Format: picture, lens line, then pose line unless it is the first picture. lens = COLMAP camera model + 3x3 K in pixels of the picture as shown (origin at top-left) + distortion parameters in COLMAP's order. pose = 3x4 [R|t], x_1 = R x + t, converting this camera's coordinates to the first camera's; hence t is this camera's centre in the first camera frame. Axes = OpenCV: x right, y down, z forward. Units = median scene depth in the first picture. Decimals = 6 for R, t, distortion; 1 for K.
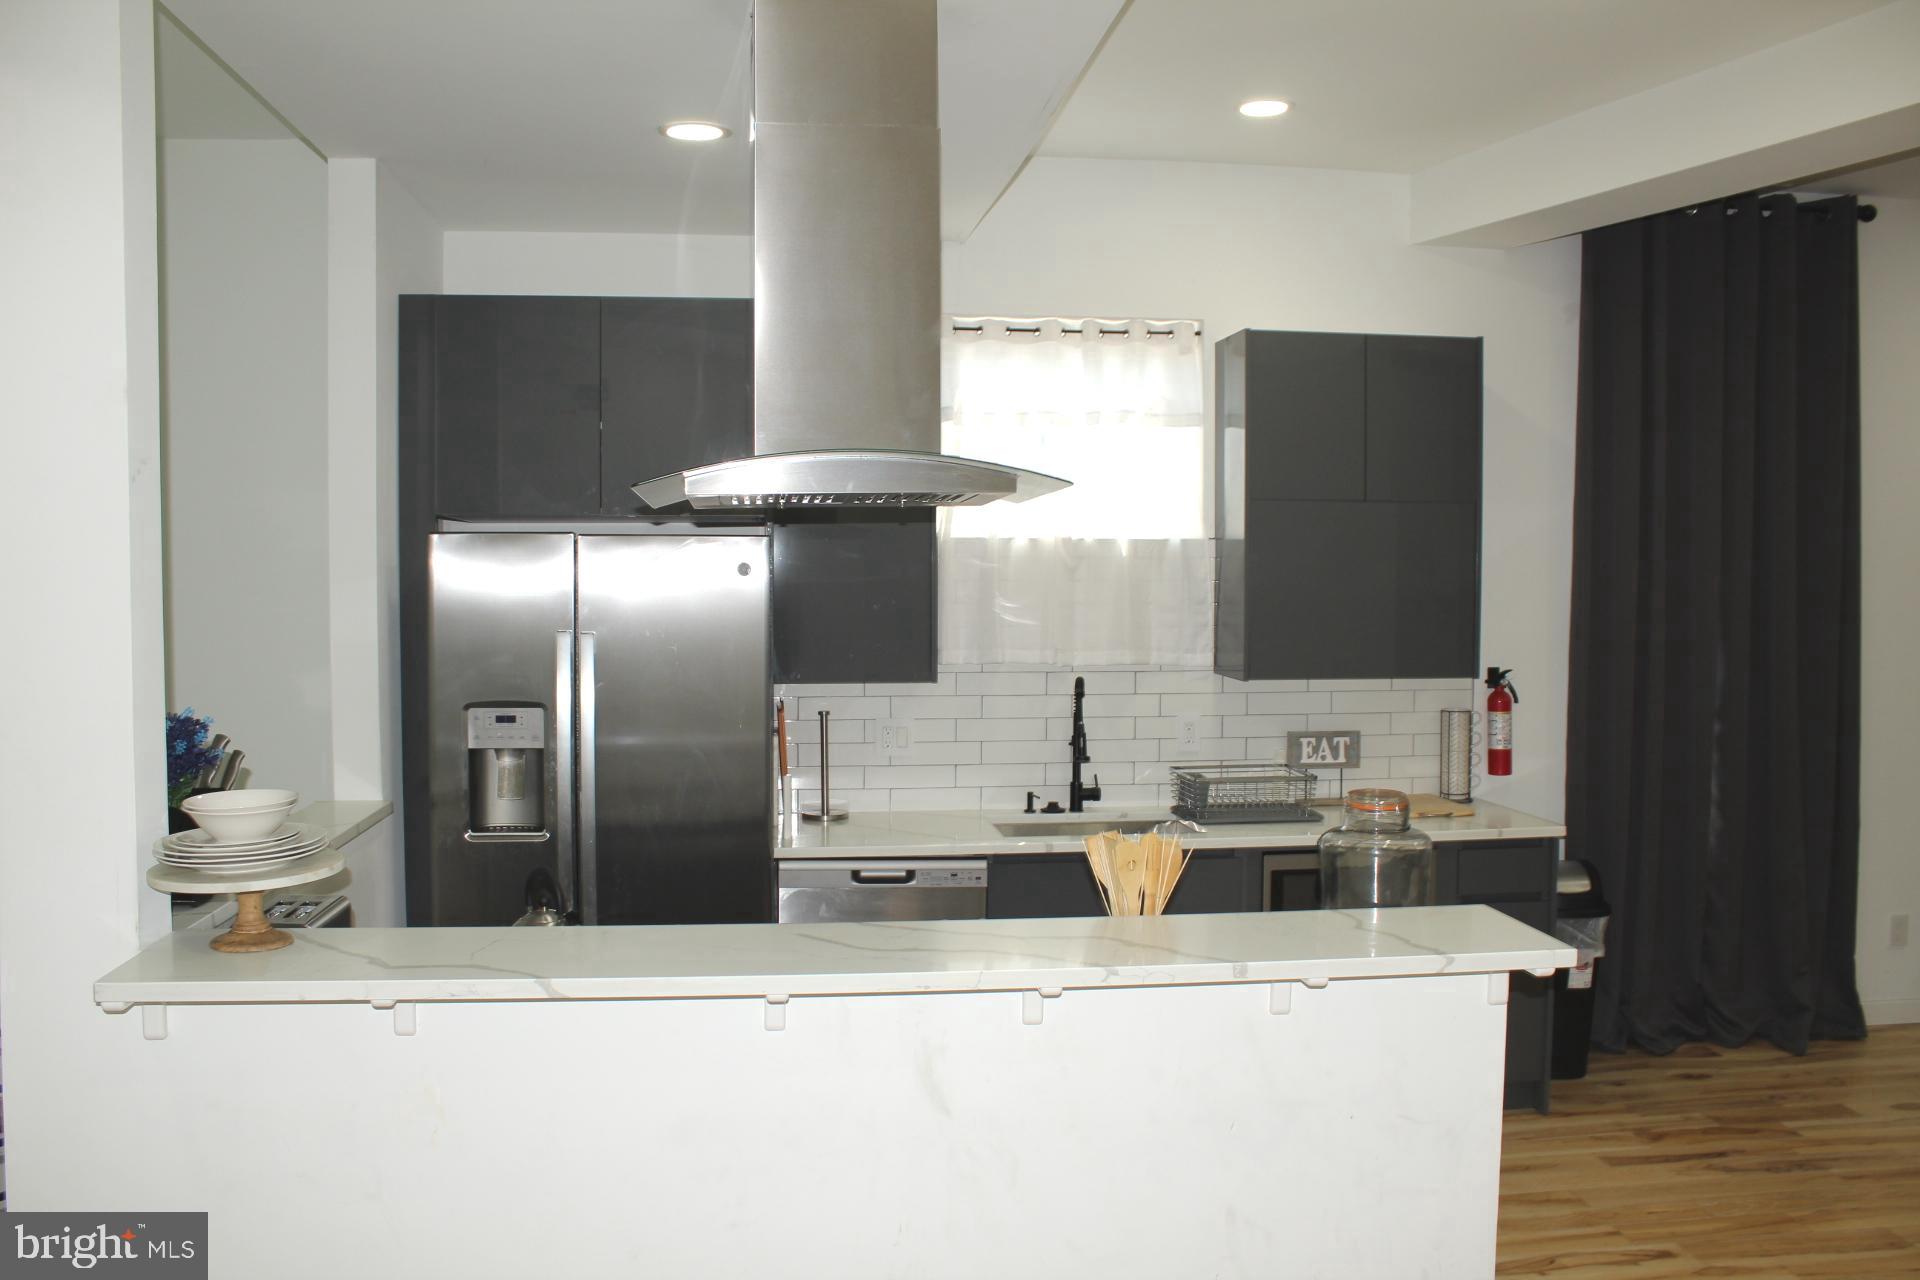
lens RADIAL K [[1654.4, 0, 958.9], [0, 1654.4, 635.9], [0, 0, 1]] dist [-0.070556, 0.046256]
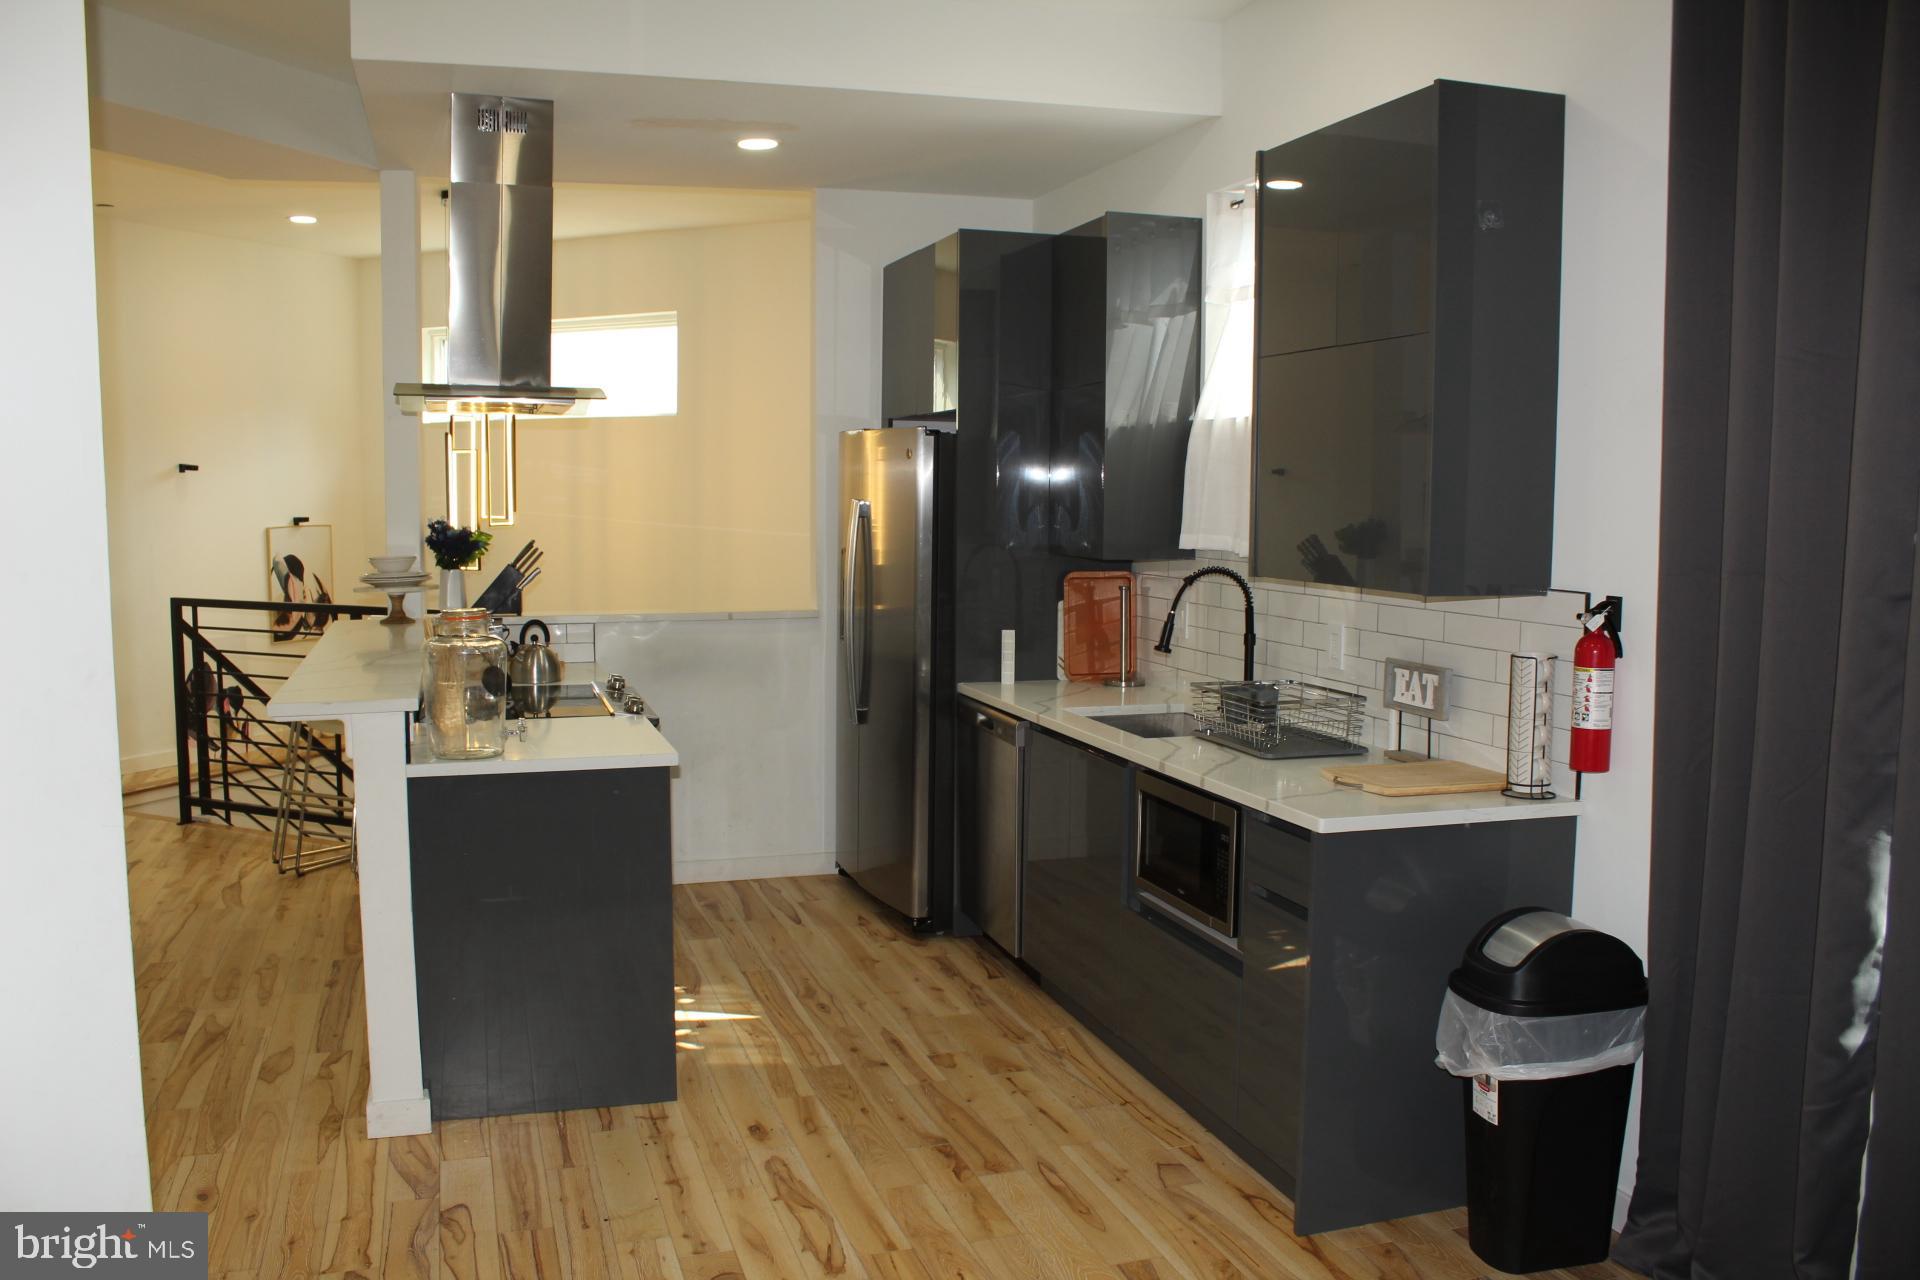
lens RADIAL K [[1654.4, 0, 963.9], [0, 1654.4, 642.5], [0, 0, 1]] dist [-0.070556, 0.046256]
pose [[0.152877, 0.092016, -0.983952, 0.905799], [-0.055245, 0.994895, 0.084456, -0.001167], [0.986700, 0.041447, 0.157180, 0.688326]]
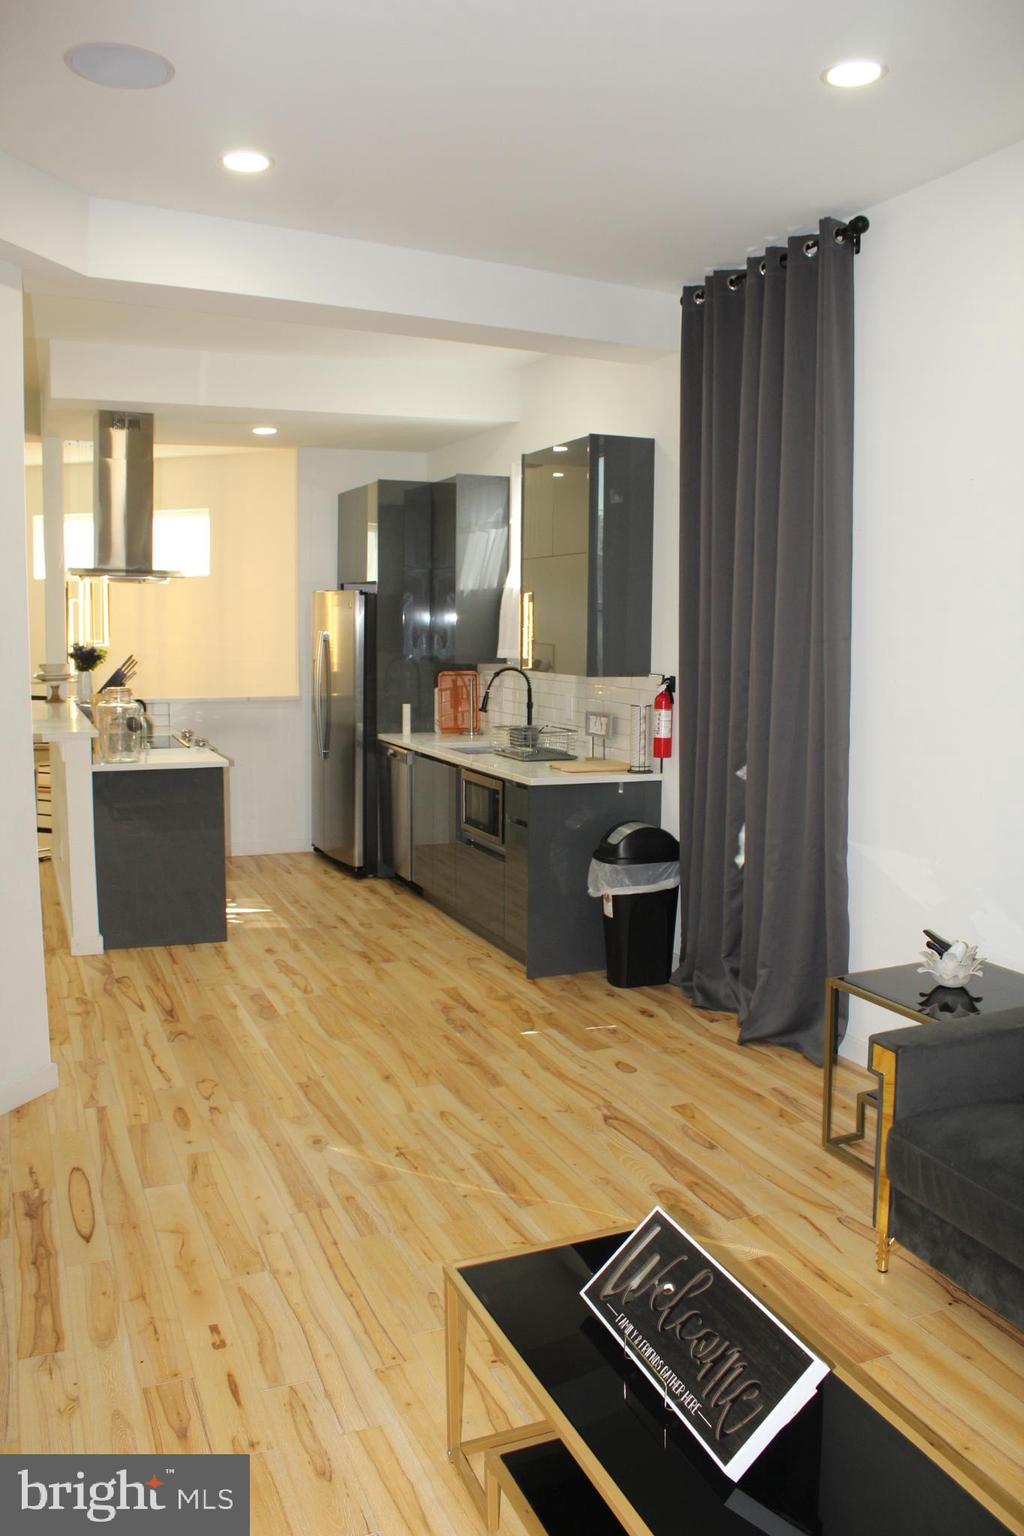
lens RADIAL K [[1323.5, 0, 502.6], [0, 1323.5, 773.4], [0, 0, 1]] dist [-0.070556, 0.046256]
pose [[0.213652, 0.111343, -0.970544, 1.347876], [-0.055273, 0.993270, 0.101783, -0.002659], [0.975345, 0.031899, 0.218369, 0.662850]]
